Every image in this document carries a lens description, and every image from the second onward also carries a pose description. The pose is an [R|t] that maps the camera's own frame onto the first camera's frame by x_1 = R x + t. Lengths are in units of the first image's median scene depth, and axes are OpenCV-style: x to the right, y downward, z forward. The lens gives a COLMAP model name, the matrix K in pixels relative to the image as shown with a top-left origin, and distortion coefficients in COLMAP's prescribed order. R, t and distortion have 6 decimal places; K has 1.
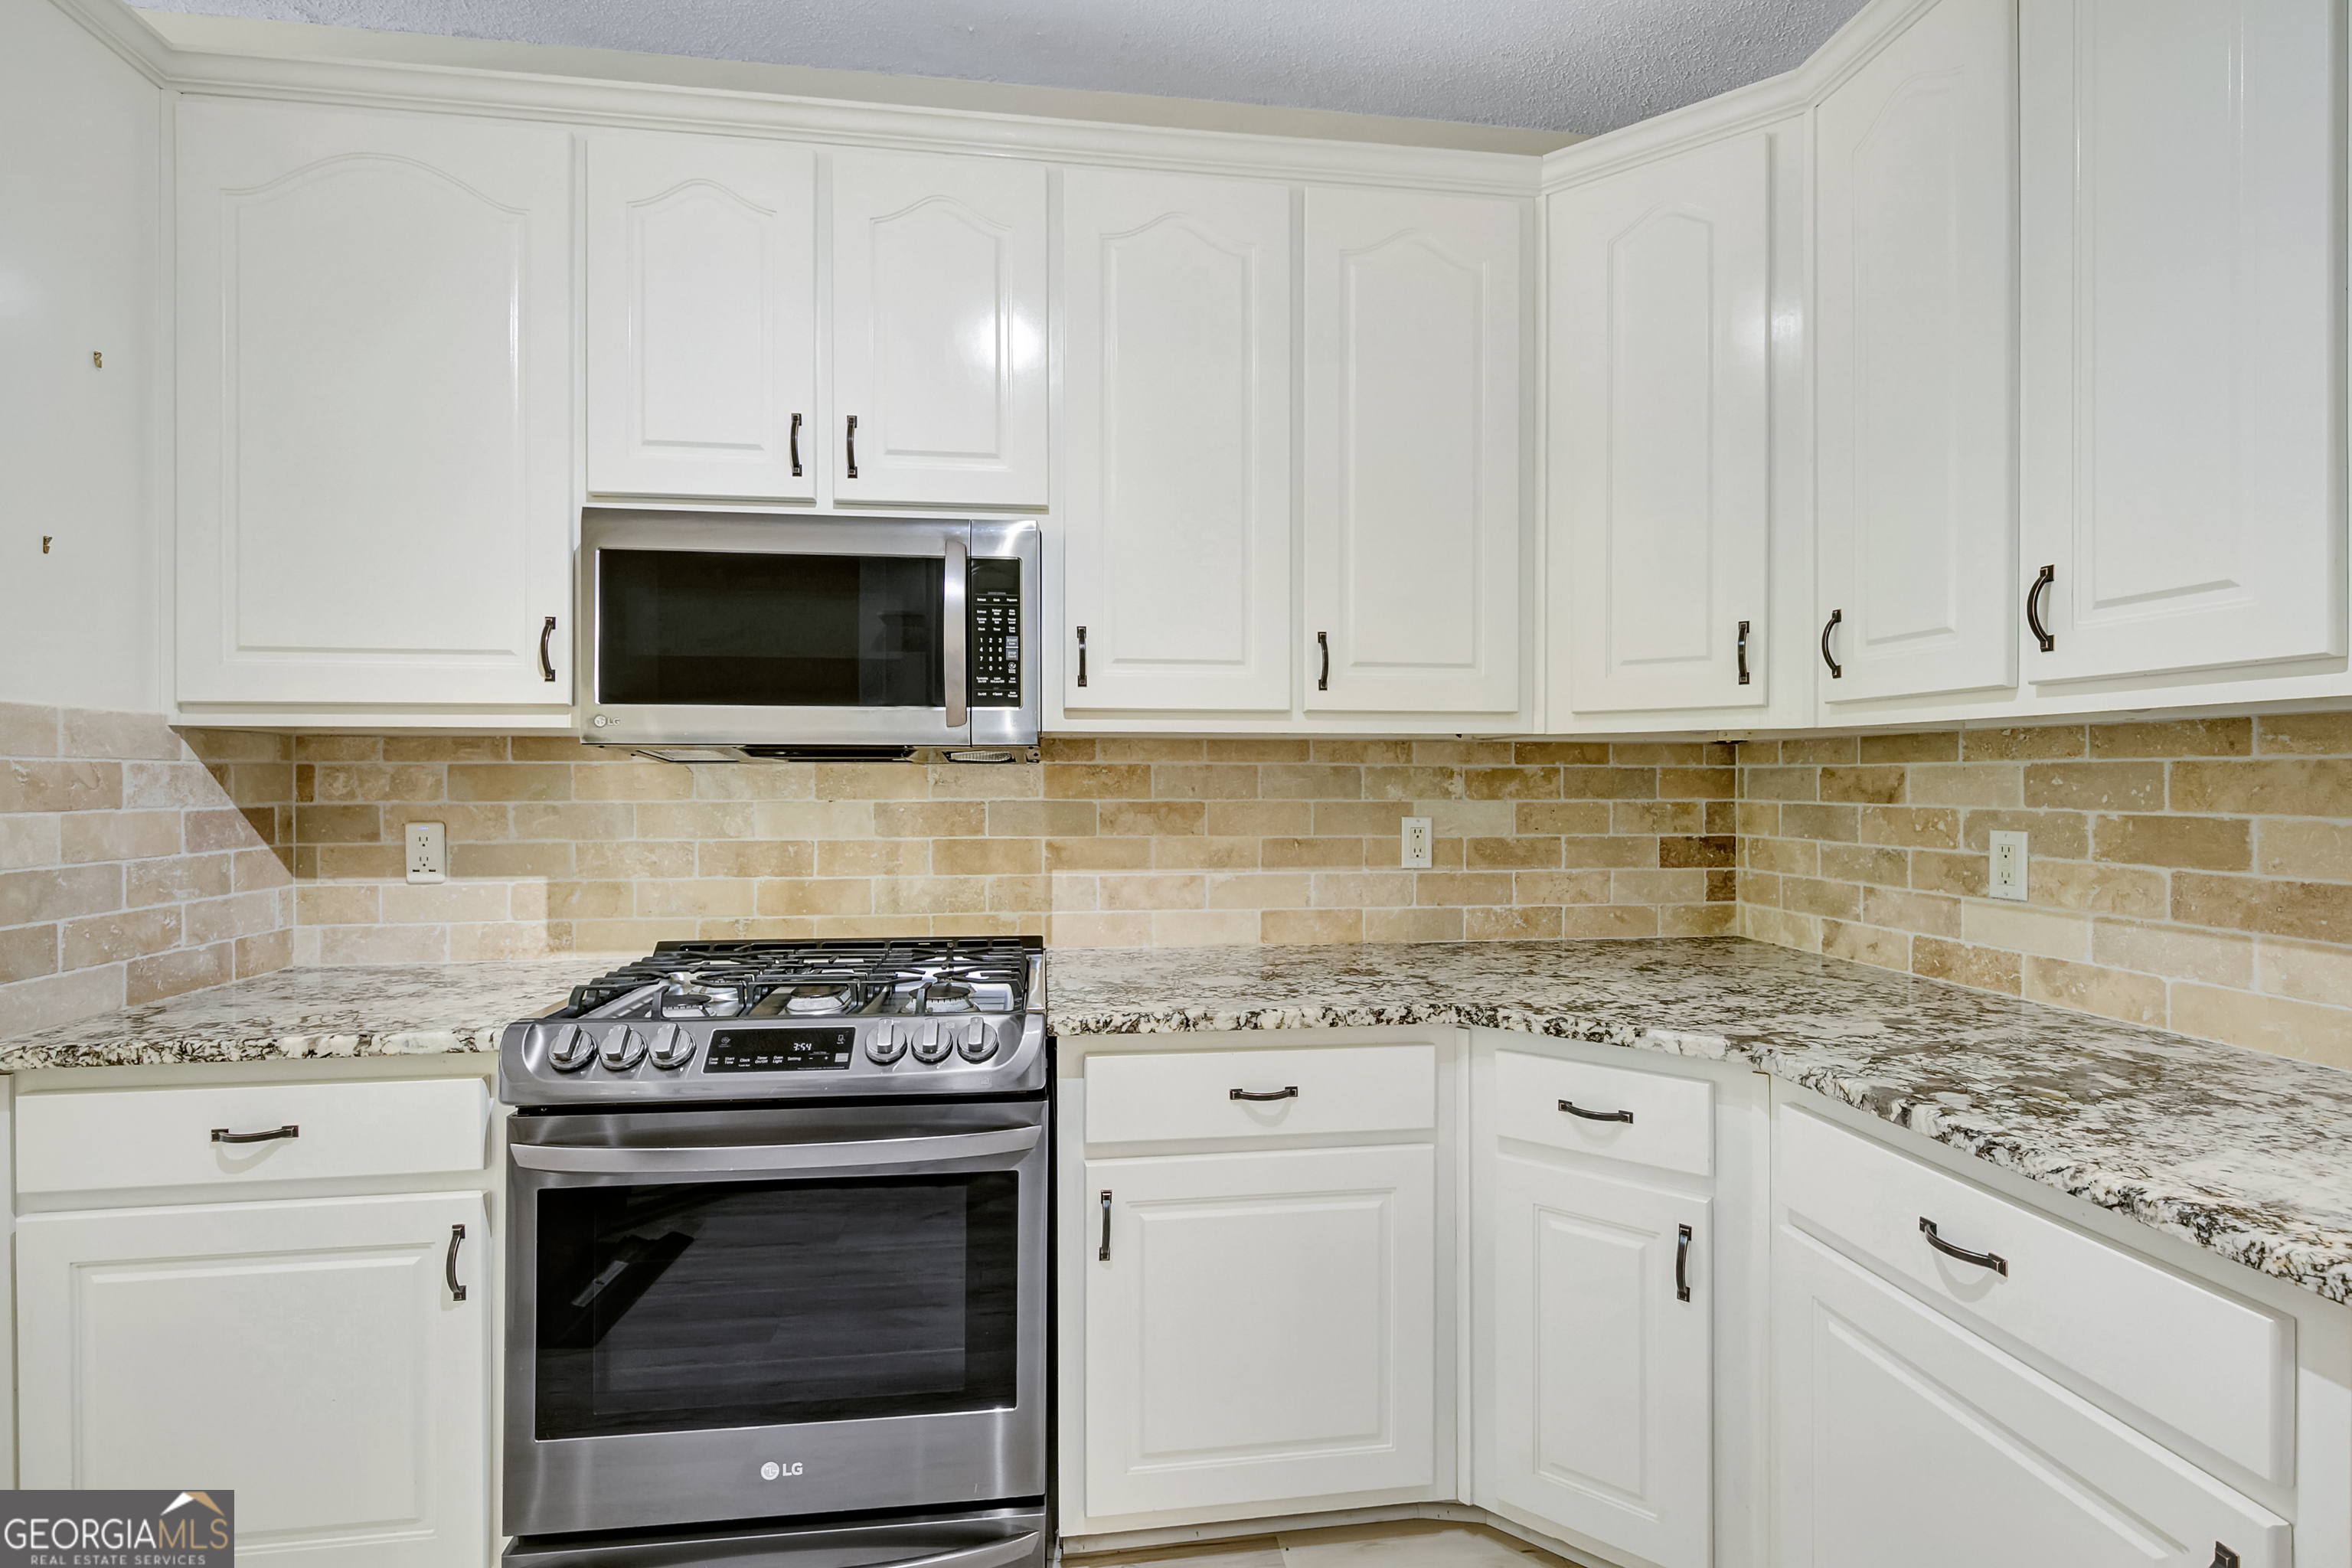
lens RADIAL K [[1110.2, 0, 1226.7], [0, 1110.2, 785.0], [0, 0, 1]] dist [-0.001218, 0.000103]
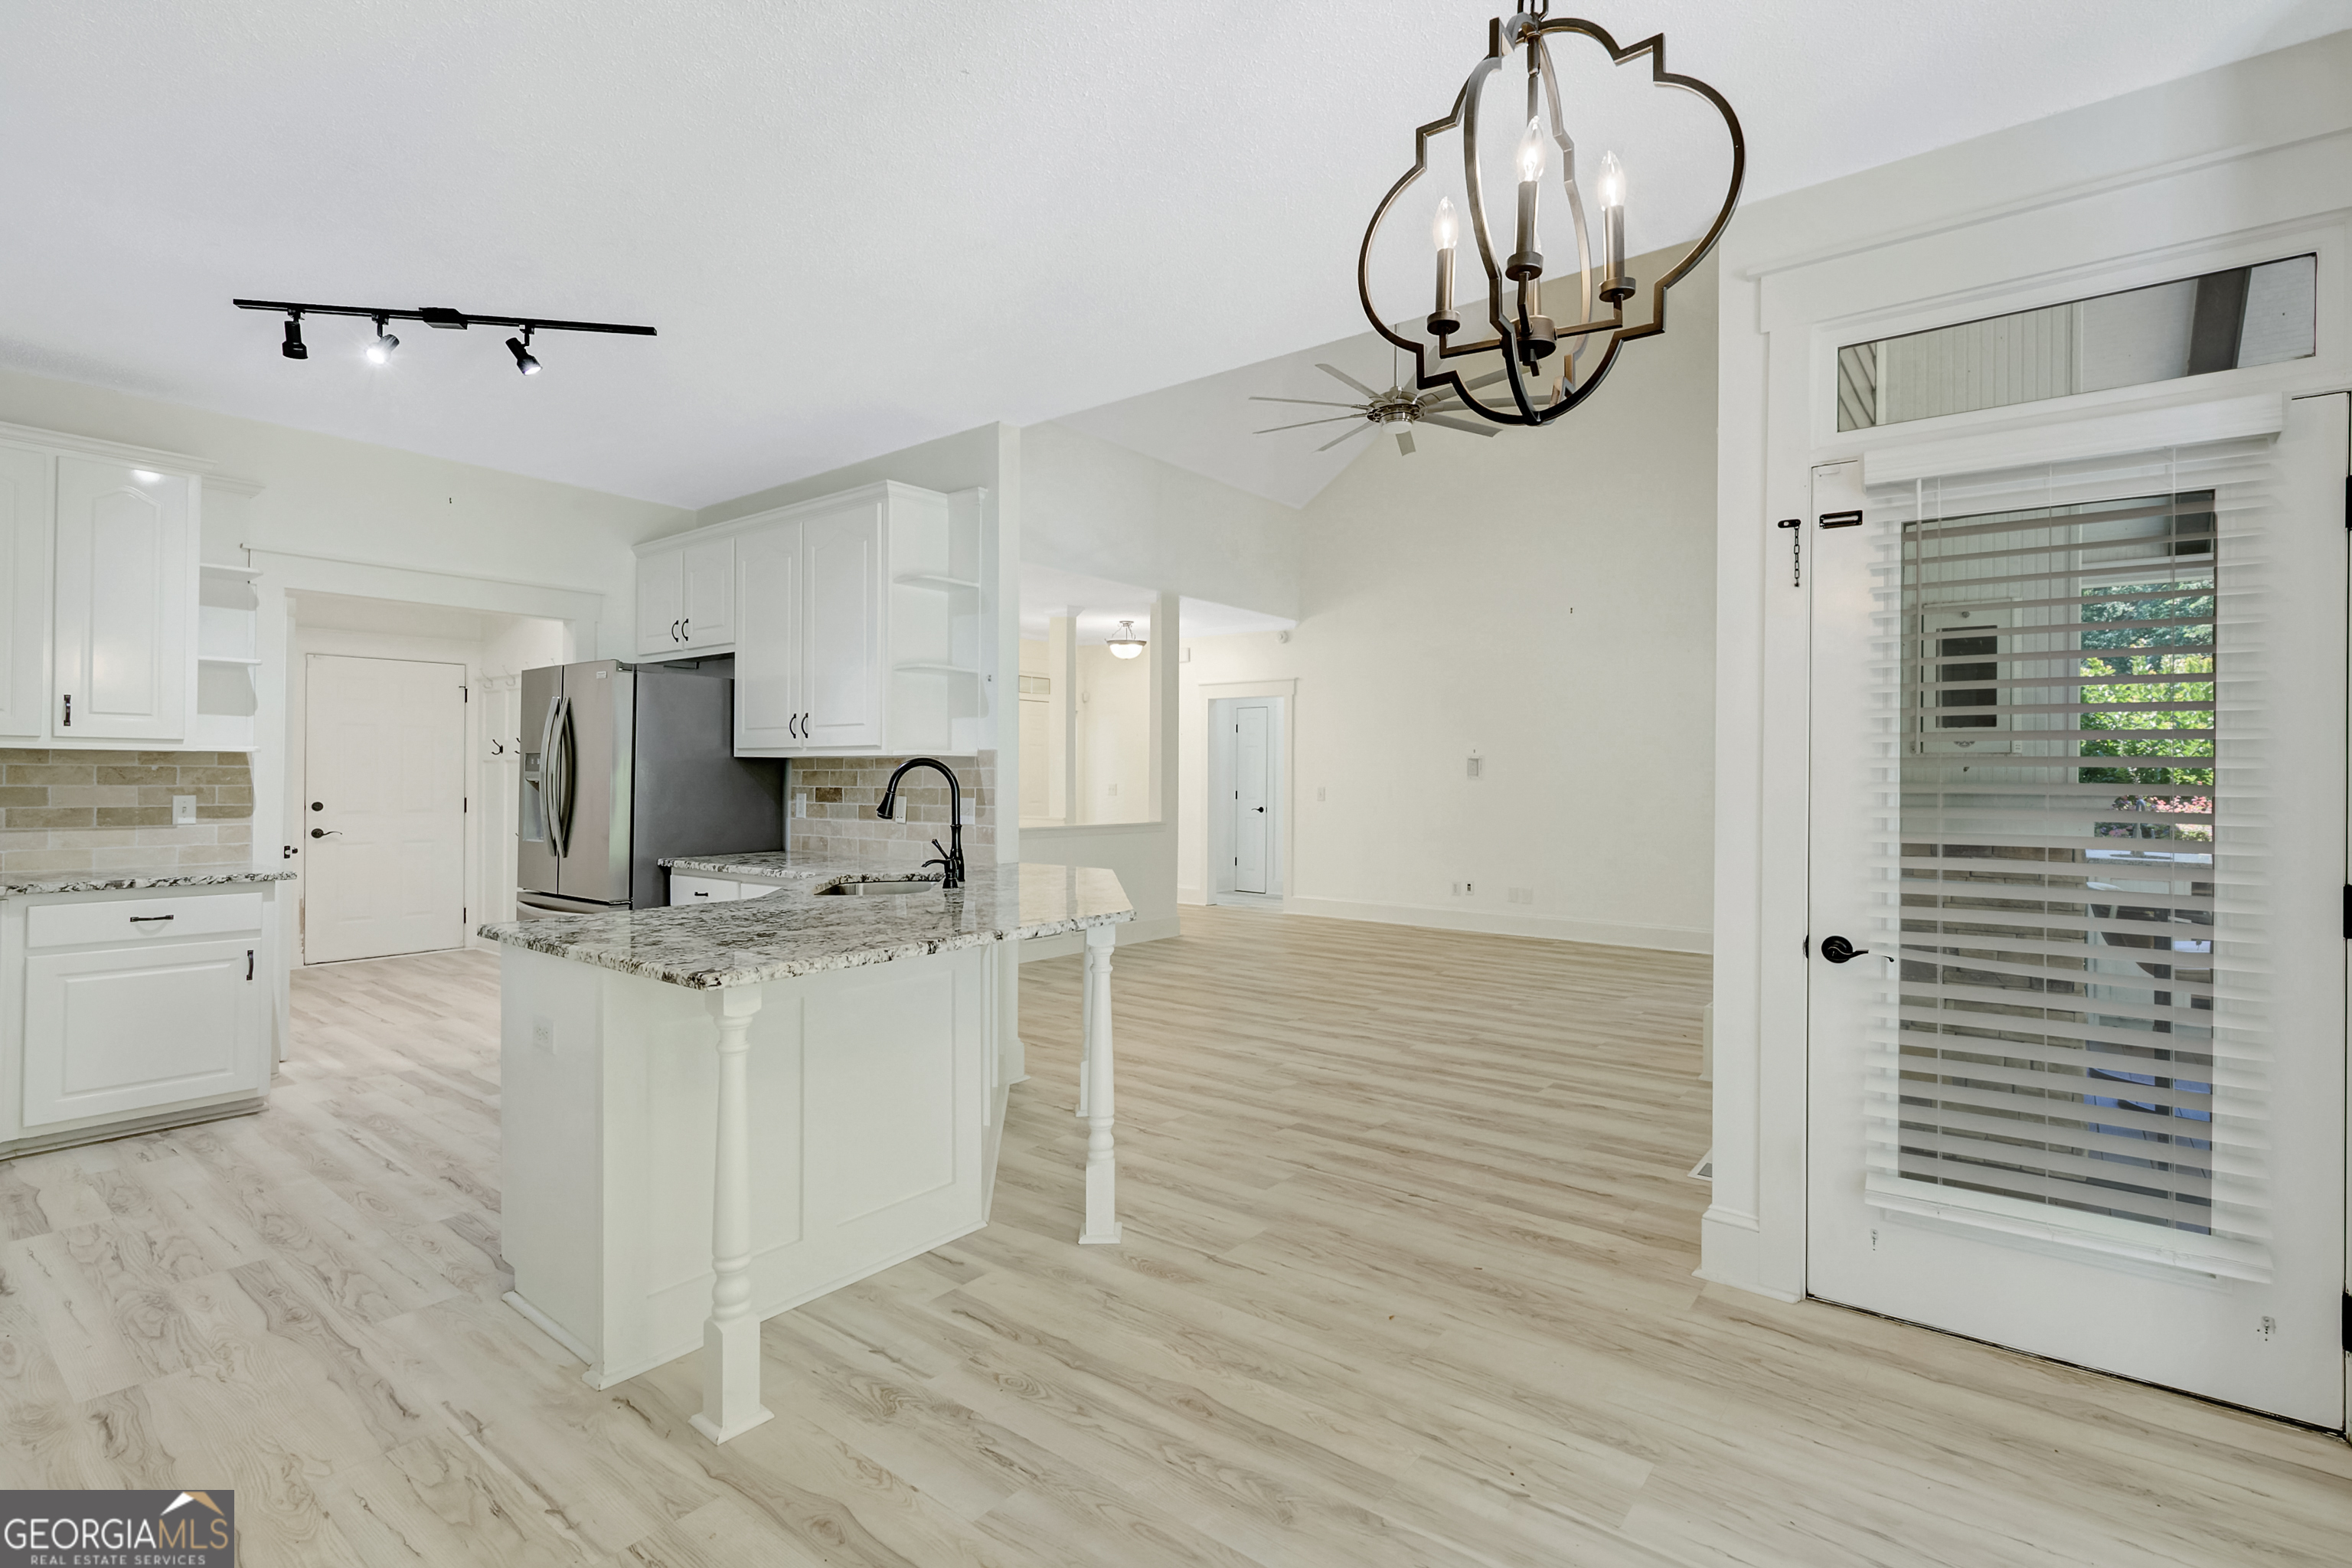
lens RADIAL K [[1090.2, 0, 1189.8], [0, 1090.2, 767.7], [0, 0, 1]] dist [-0.001216, 0.000739]
pose [[-0.684389, 0.000126, 0.729117, -2.227145], [-0.004270, 0.999982, -0.004181, -0.012816], [-0.729104, -0.005975, -0.684376, 0.589361]]
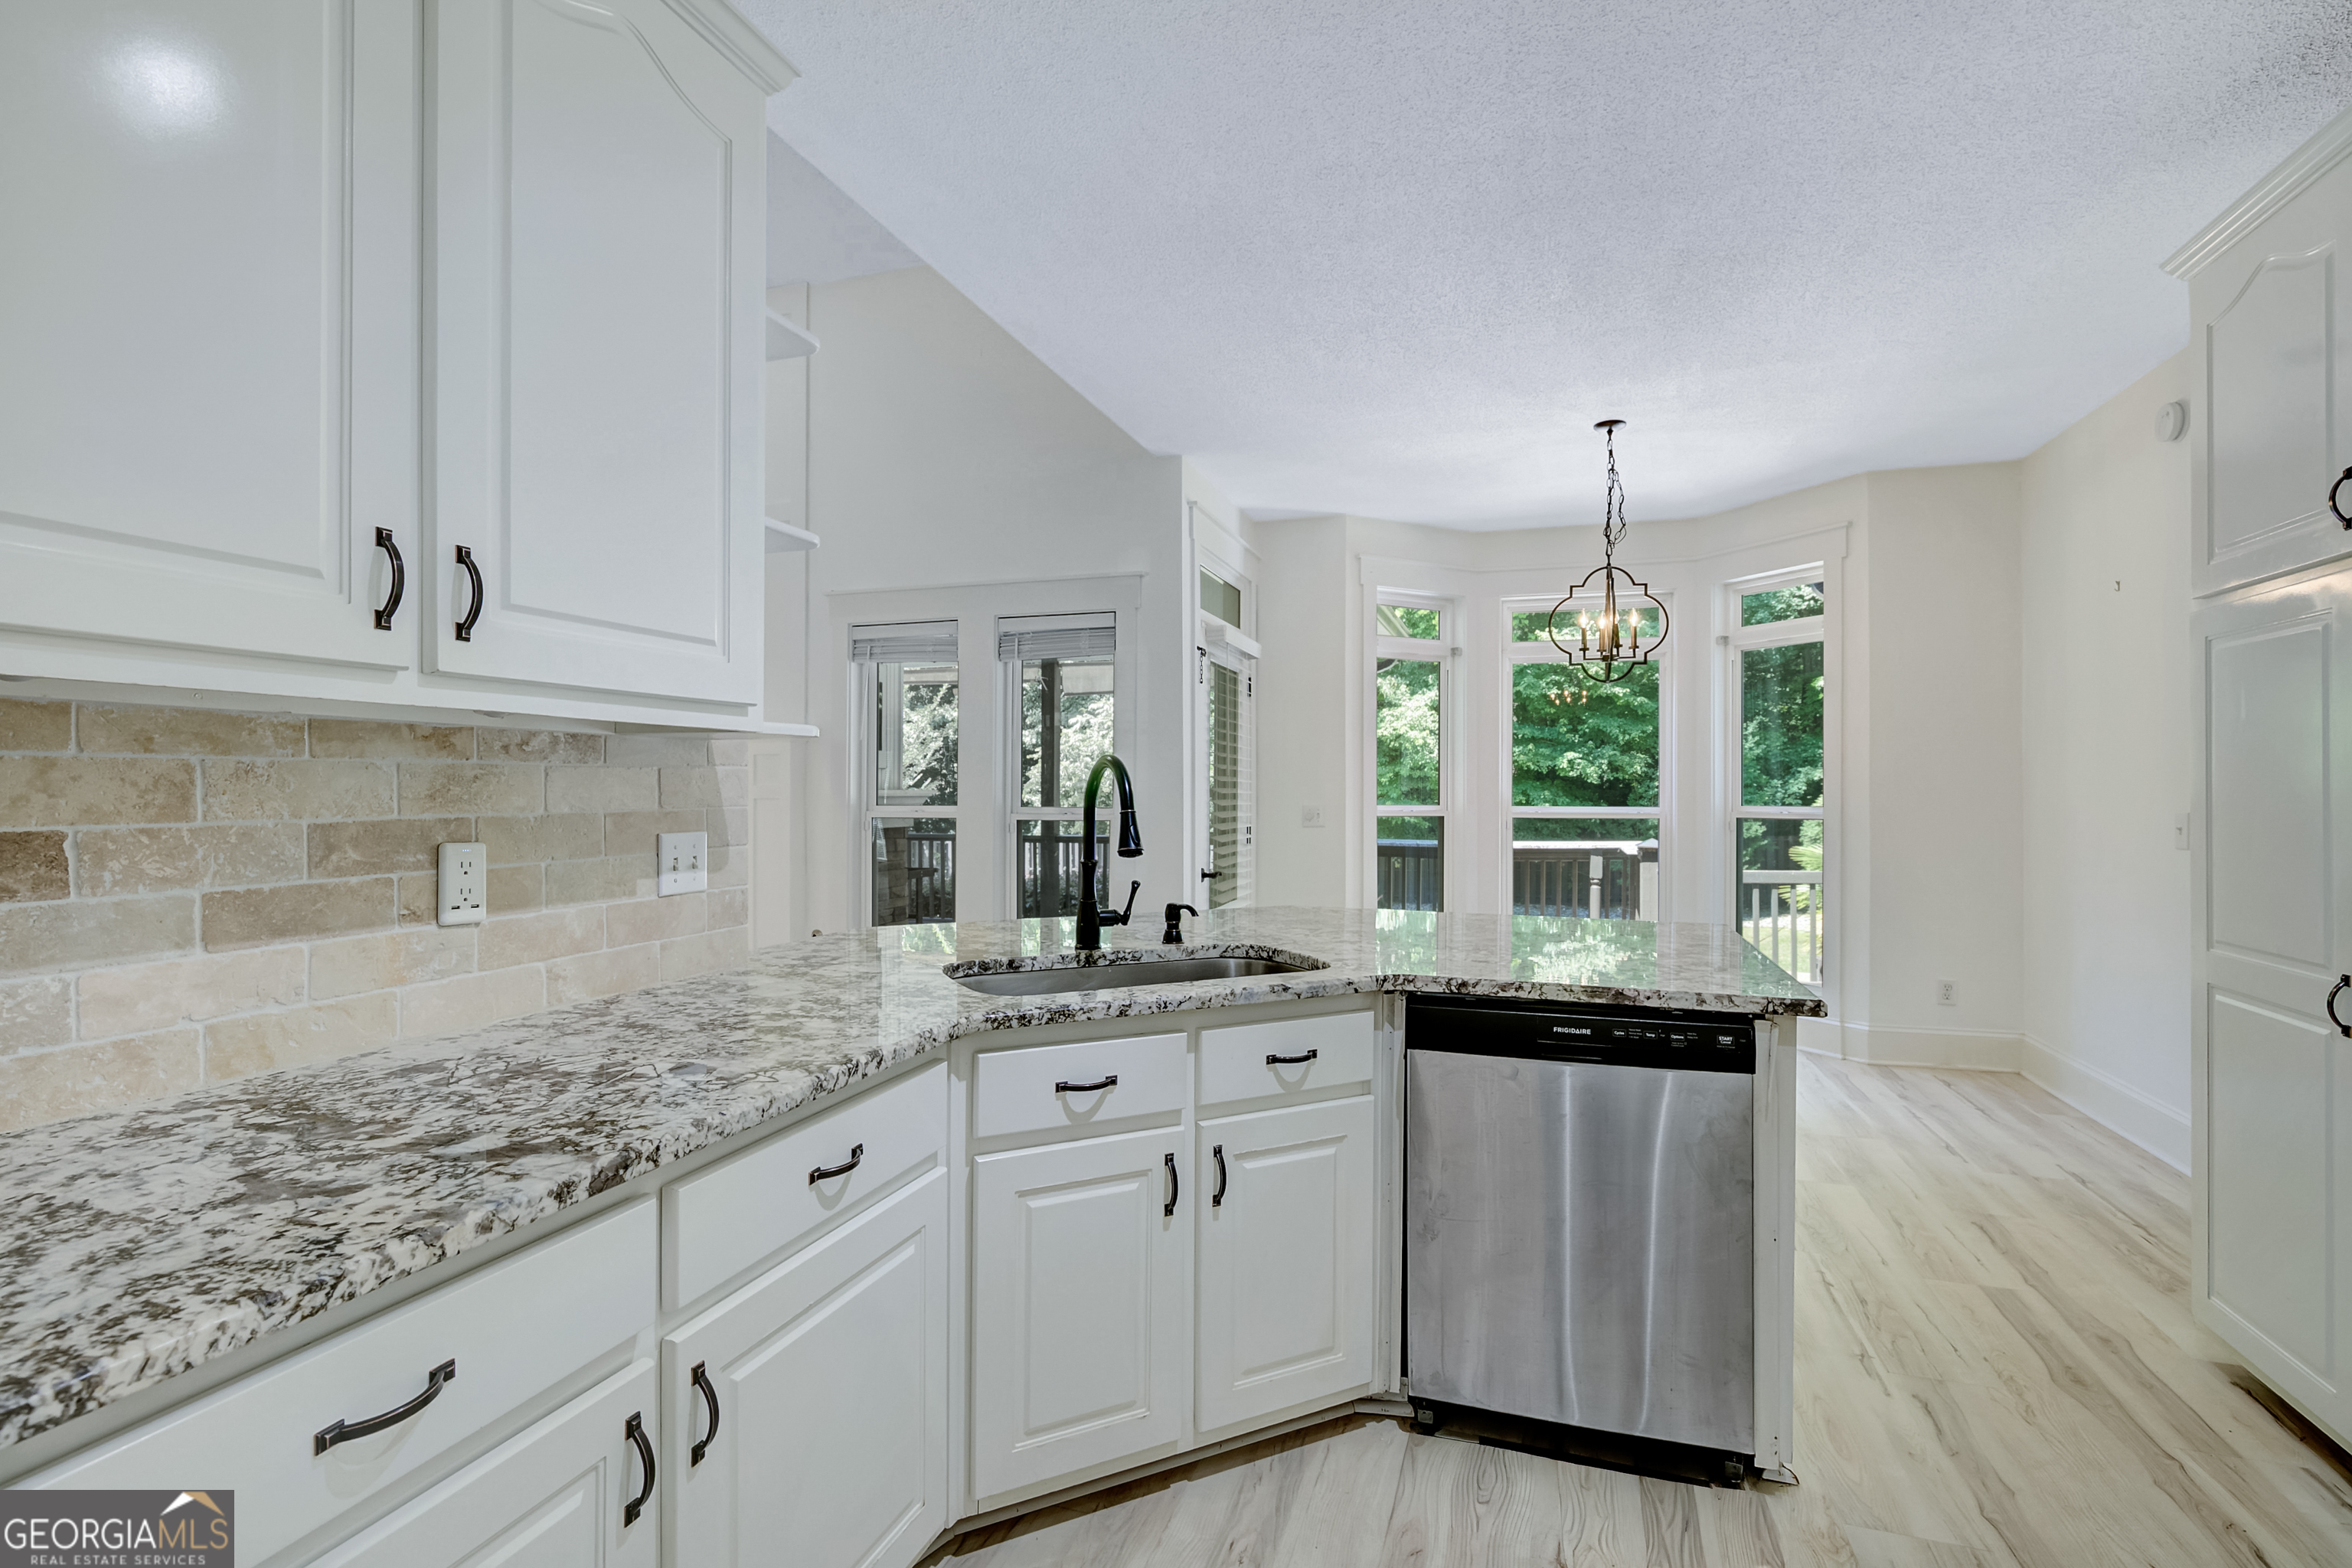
lens RADIAL K [[1097.1, 0, 1182.1], [0, 1097.1, 797.0], [0, 0, 1]] dist [0.001060, 0.000275]
pose [[-0.453031, 0.002981, -0.891490, 0.431746], [-0.003090, 0.999983, 0.004913, 0.003787], [0.891490, 0.004980, -0.453014, 0.241164]]
